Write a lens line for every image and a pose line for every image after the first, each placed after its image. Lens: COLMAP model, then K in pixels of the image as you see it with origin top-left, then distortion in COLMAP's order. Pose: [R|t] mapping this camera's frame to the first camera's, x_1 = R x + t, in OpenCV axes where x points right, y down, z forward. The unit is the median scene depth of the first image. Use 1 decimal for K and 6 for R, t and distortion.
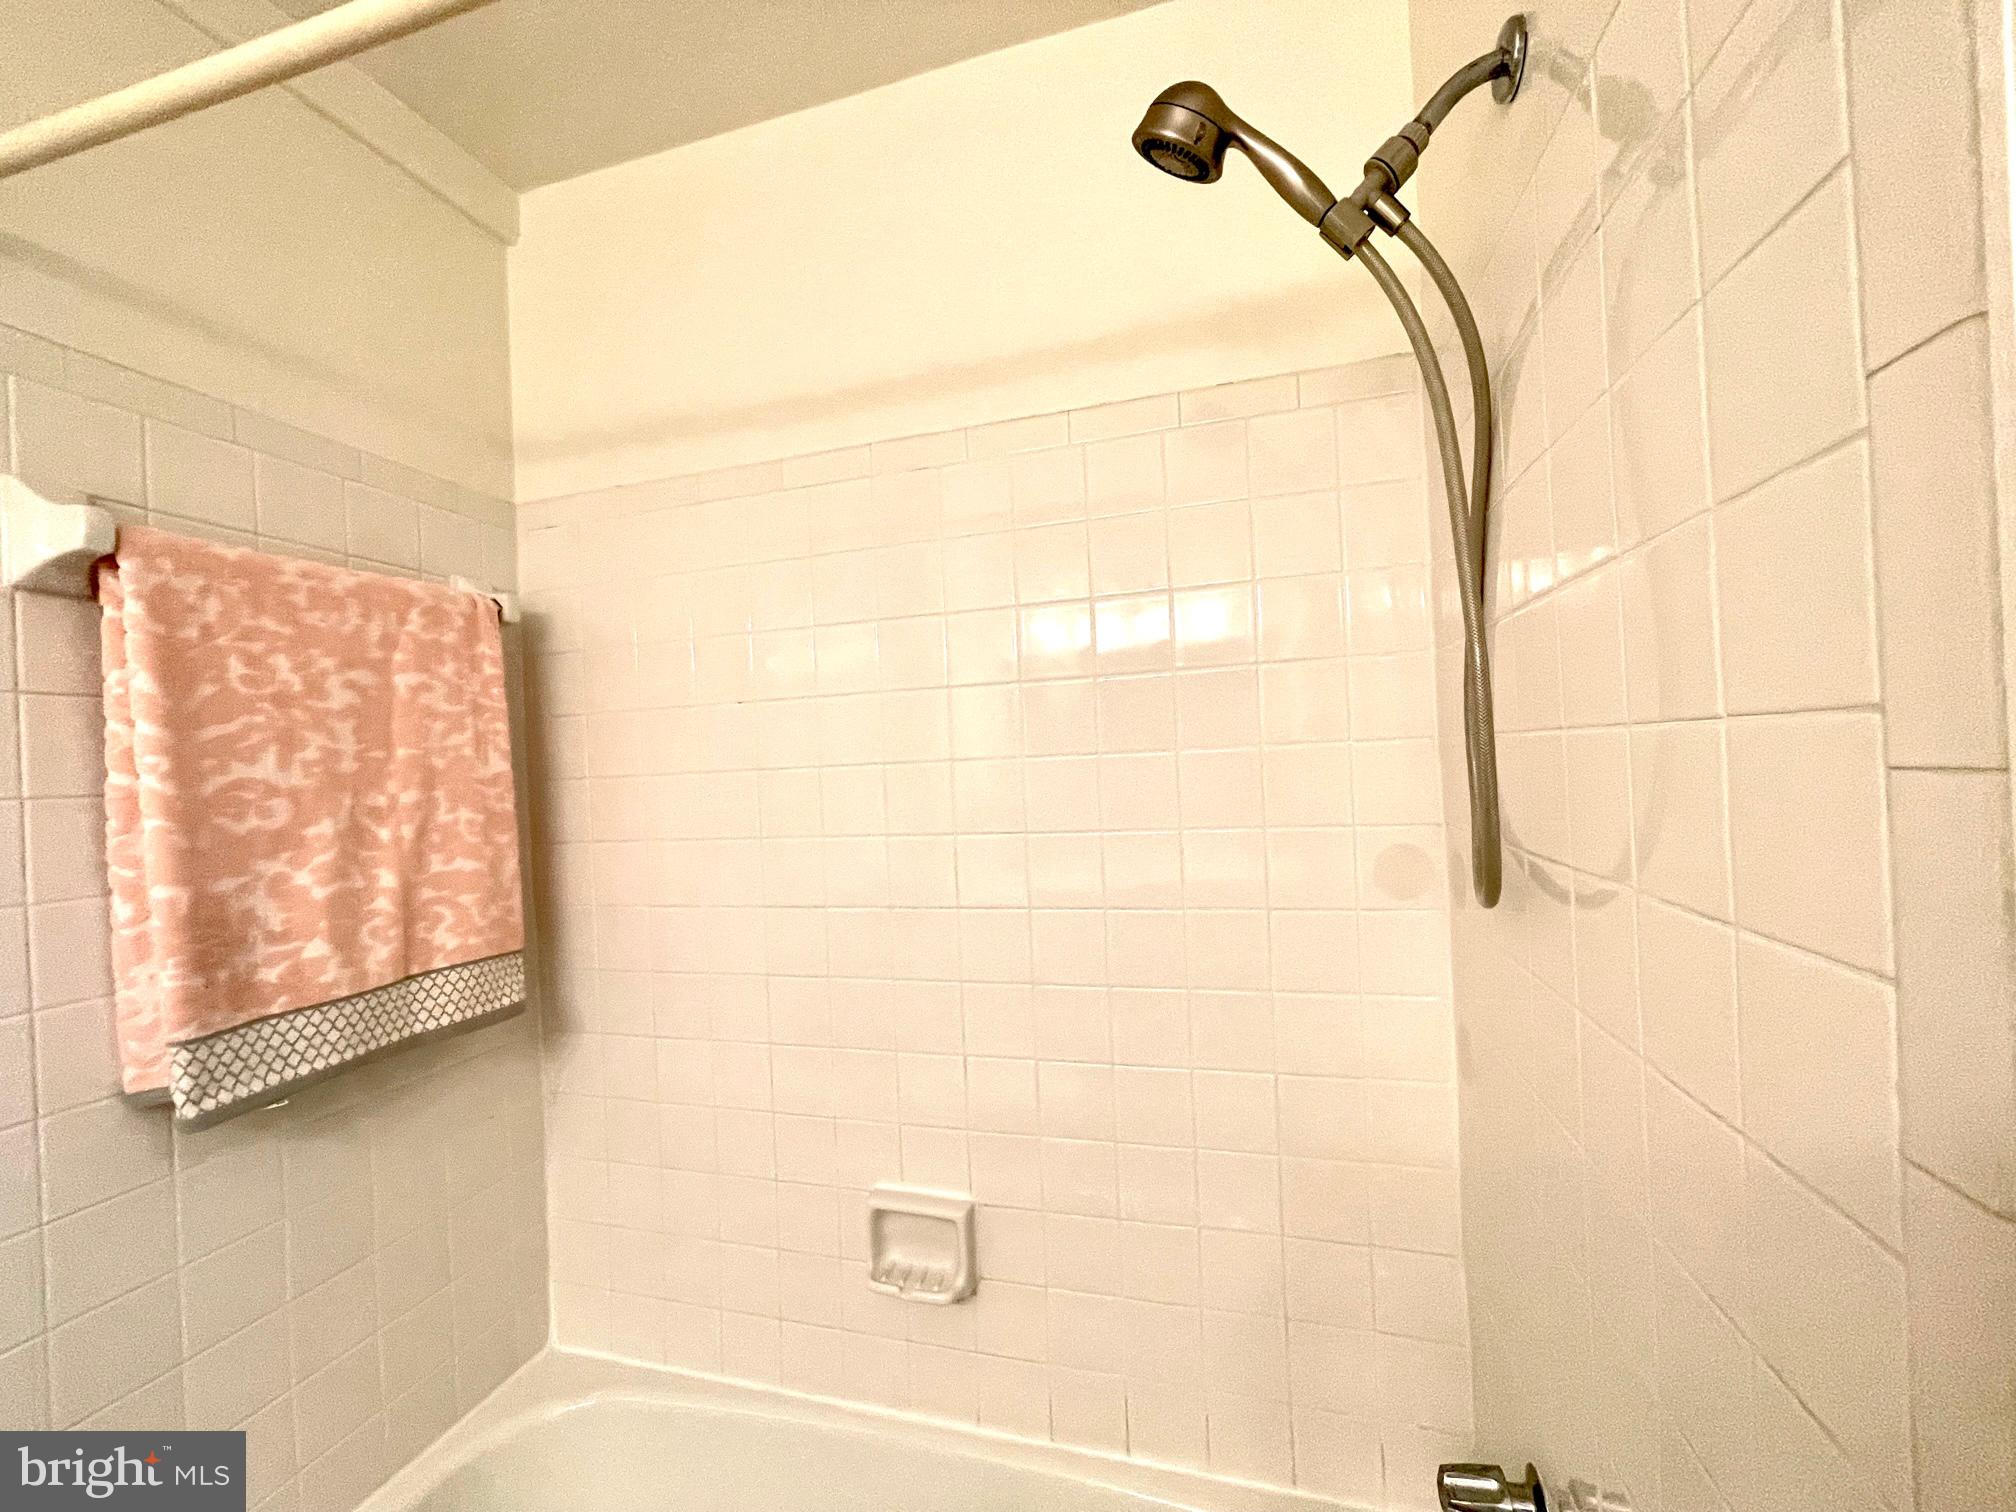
lens RADIAL K [[816.6, 0, 1007.3], [0, 816.6, 763.1], [0, 0, 1]] dist [0.001023, -0.001521]
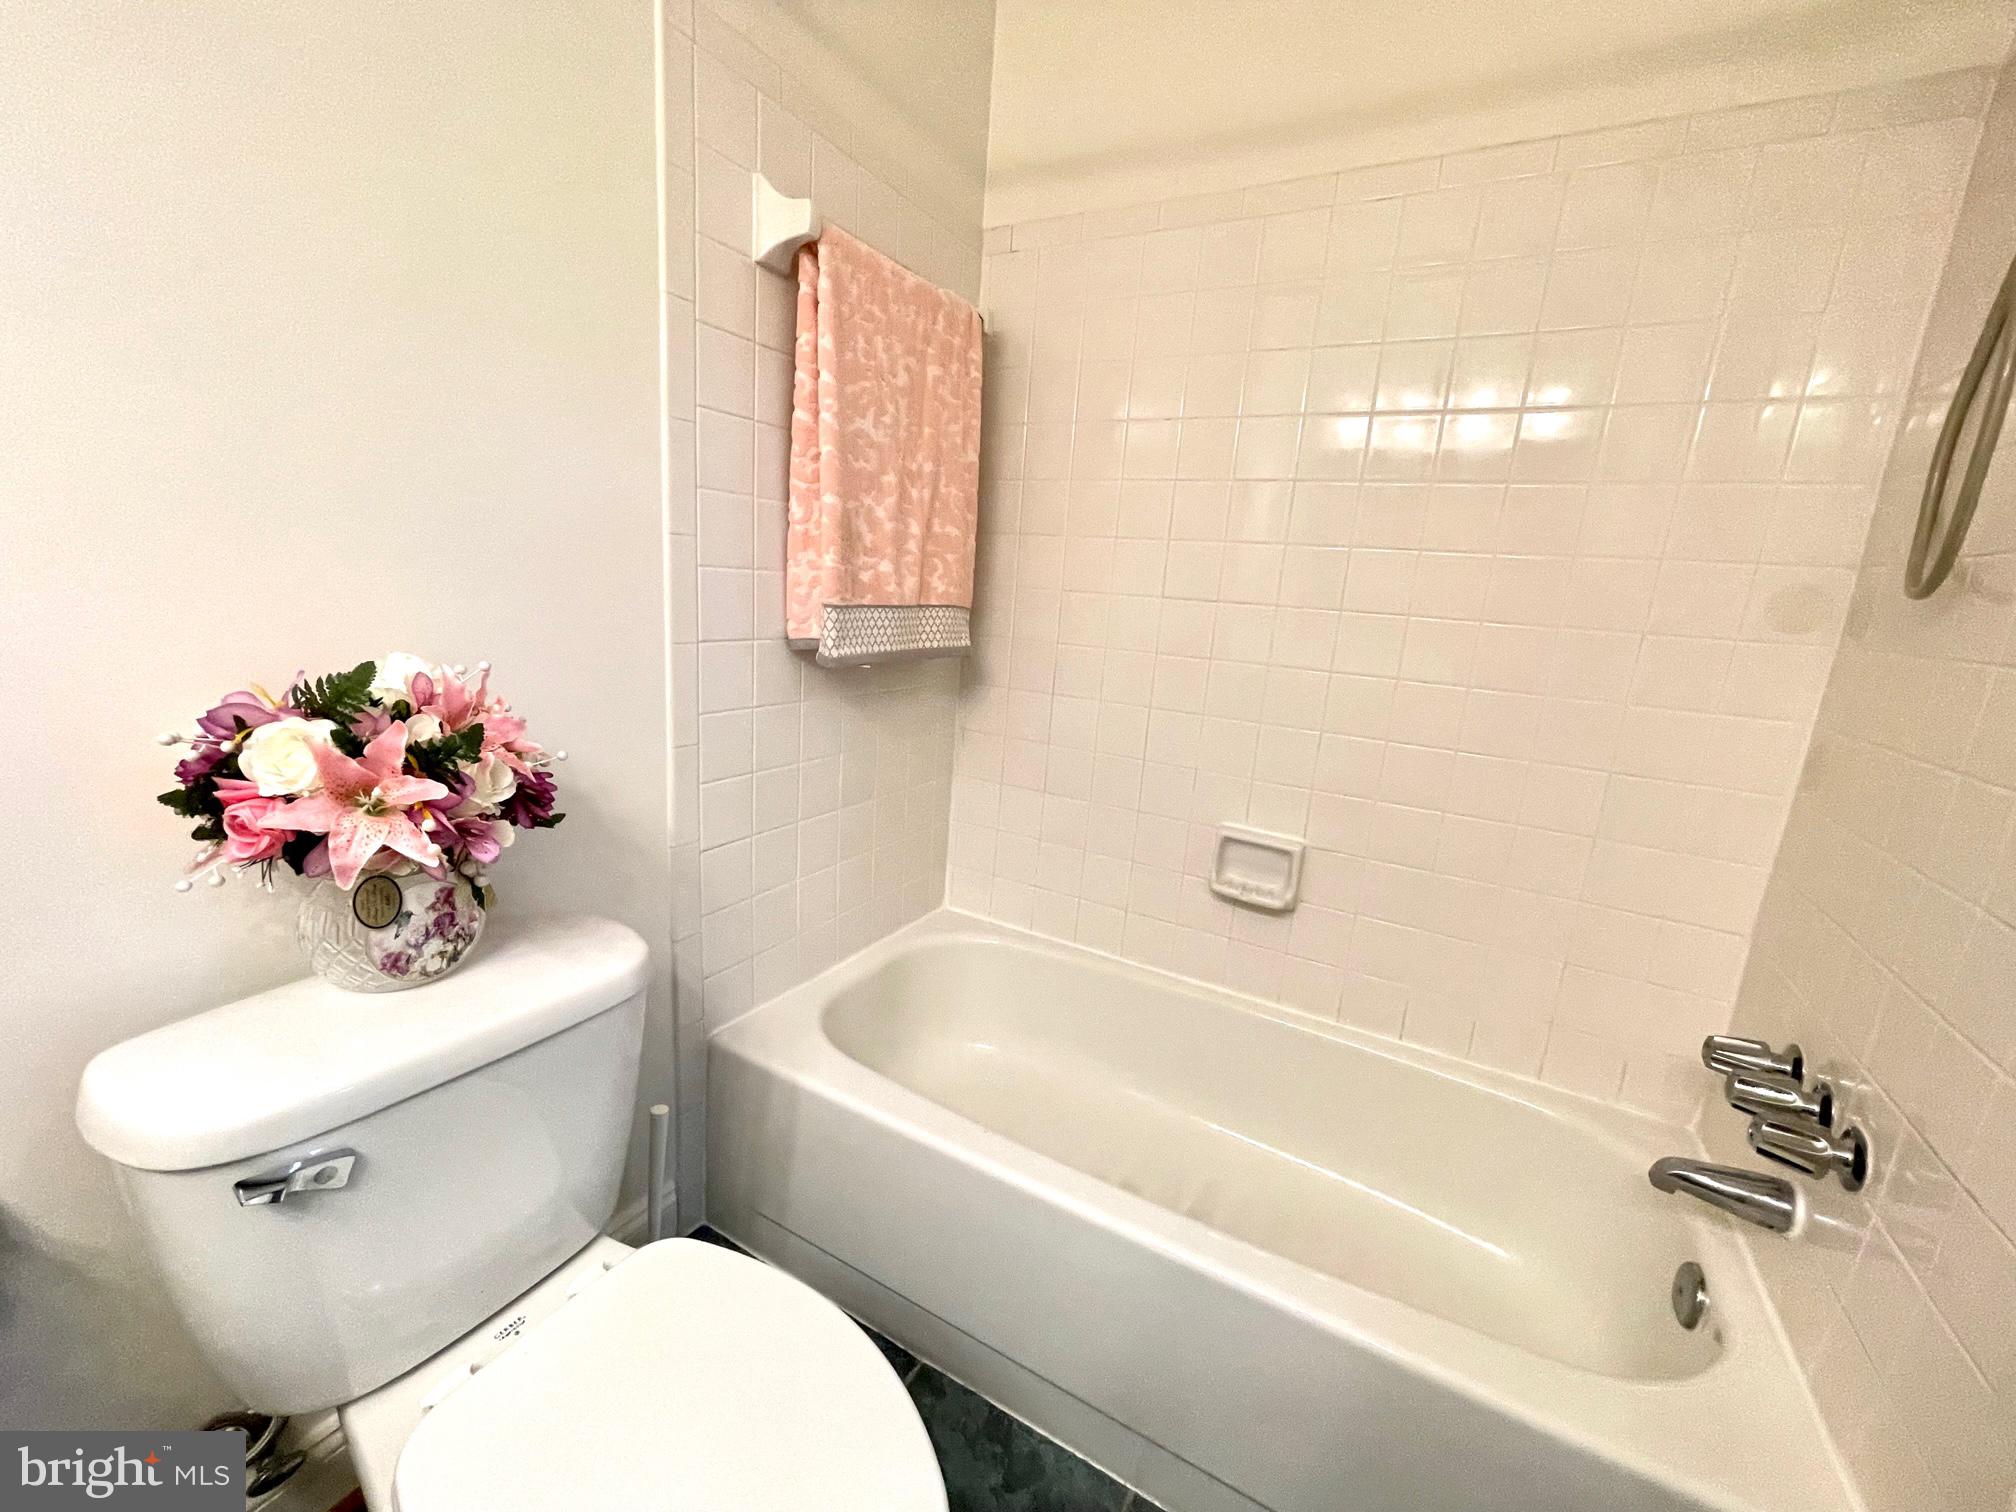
lens RADIAL K [[816.6, 0, 1015.1], [0, 816.6, 757.7], [0, 0, 1]] dist [0.001023, -0.001521]
pose [[0.966740, 0.160643, -0.199015, -0.282210], [-0.113675, 0.966930, 0.228306, 0.188450], [0.229110, -0.198089, 0.953032, -0.329214]]
